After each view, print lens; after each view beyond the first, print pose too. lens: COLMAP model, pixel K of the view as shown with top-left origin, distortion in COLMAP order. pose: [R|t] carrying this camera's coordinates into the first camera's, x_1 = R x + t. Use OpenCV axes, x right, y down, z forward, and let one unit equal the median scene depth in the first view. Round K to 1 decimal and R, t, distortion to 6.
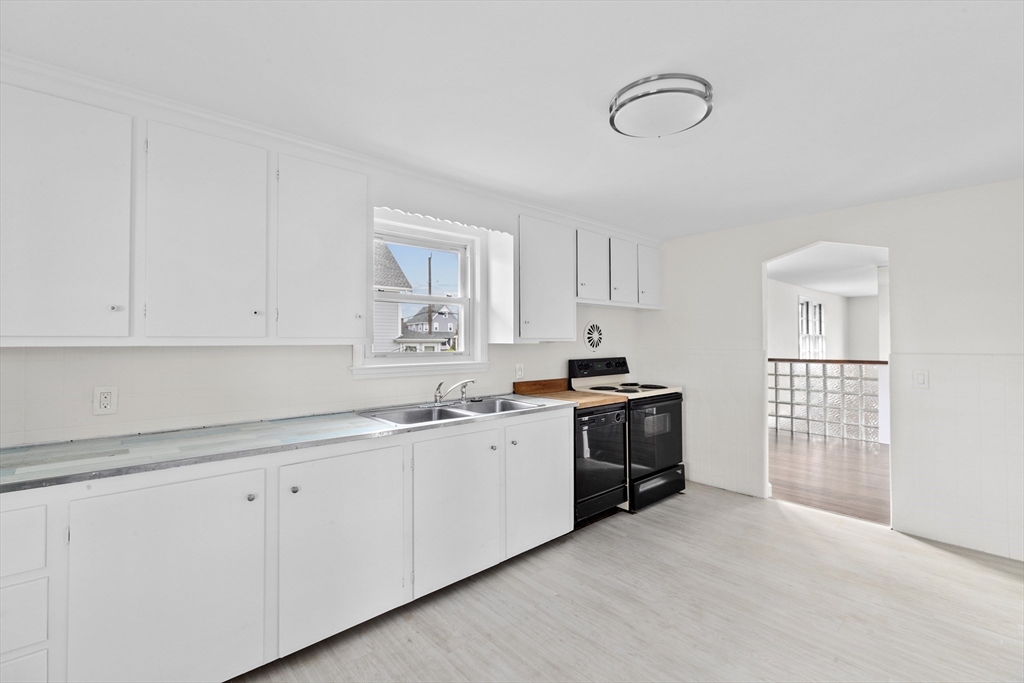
lens RADIAL K [[457.6, 0, 507.5], [0, 457.6, 334.4], [0, 0, 1]] dist [0.005714, -0.001601]
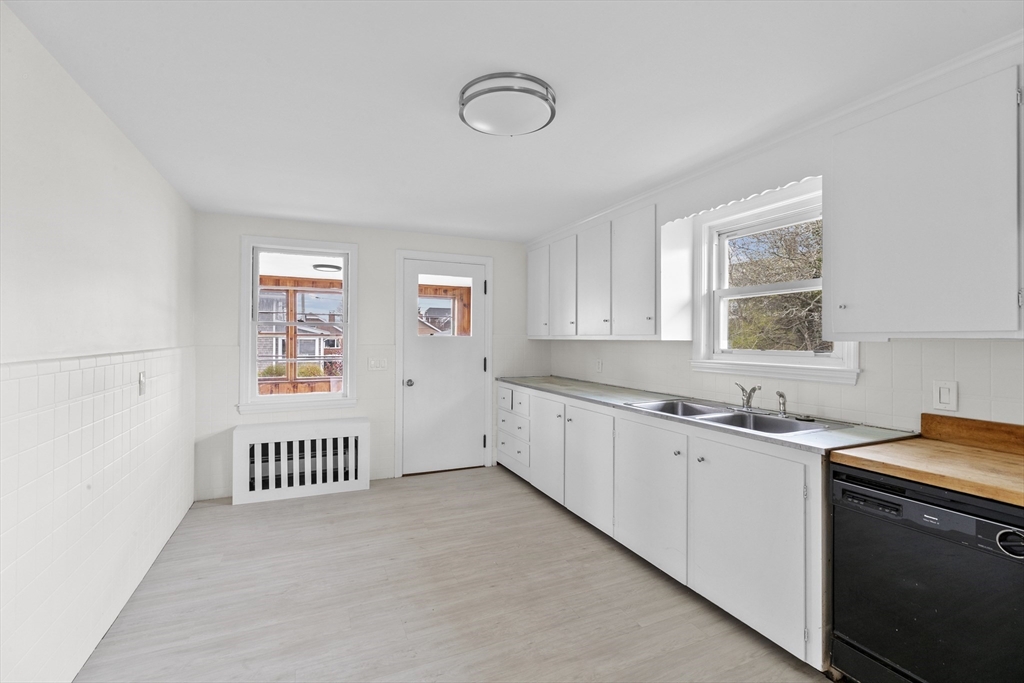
lens RADIAL K [[457.6, 0, 515.4], [0, 457.6, 339.7], [0, 0, 1]] dist [0.005714, -0.001601]
pose [[-0.299376, -0.002423, -0.954132, 1.020654], [0.005559, 0.999975, -0.004283, 0.024131], [0.954119, -0.006586, -0.299356, 1.042883]]
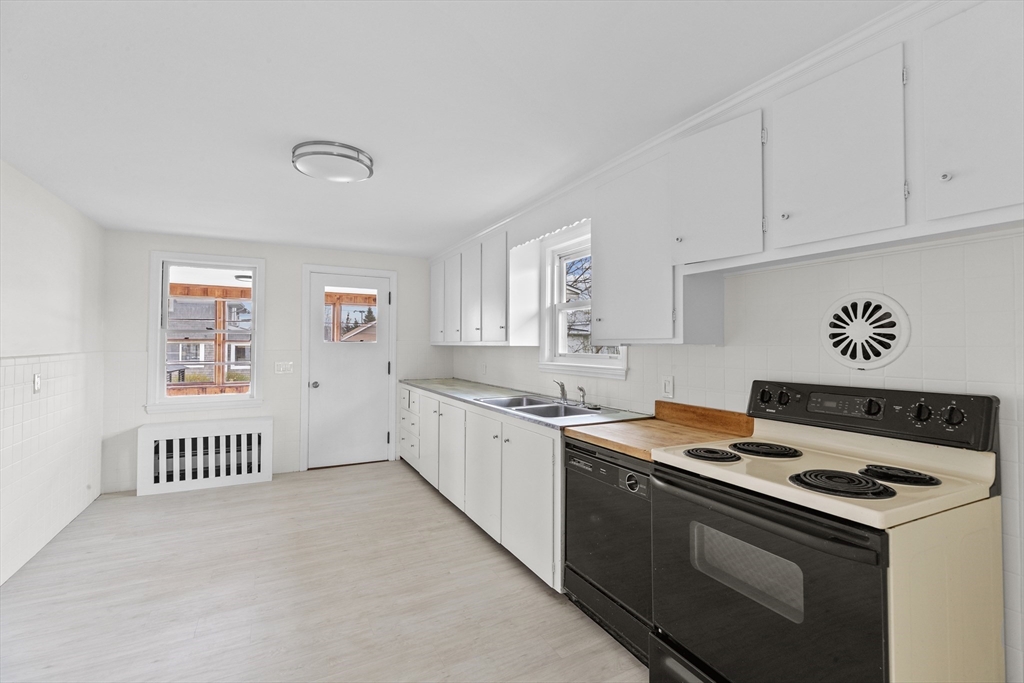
lens RADIAL K [[457.6, 0, 514.8], [0, 457.6, 340.7], [0, 0, 1]] dist [0.005714, -0.001601]
pose [[-0.238341, -0.012401, -0.971102, 1.150792], [0.007383, 0.999866, -0.014581, 0.027960], [0.971154, -0.010645, -0.238217, 1.424737]]
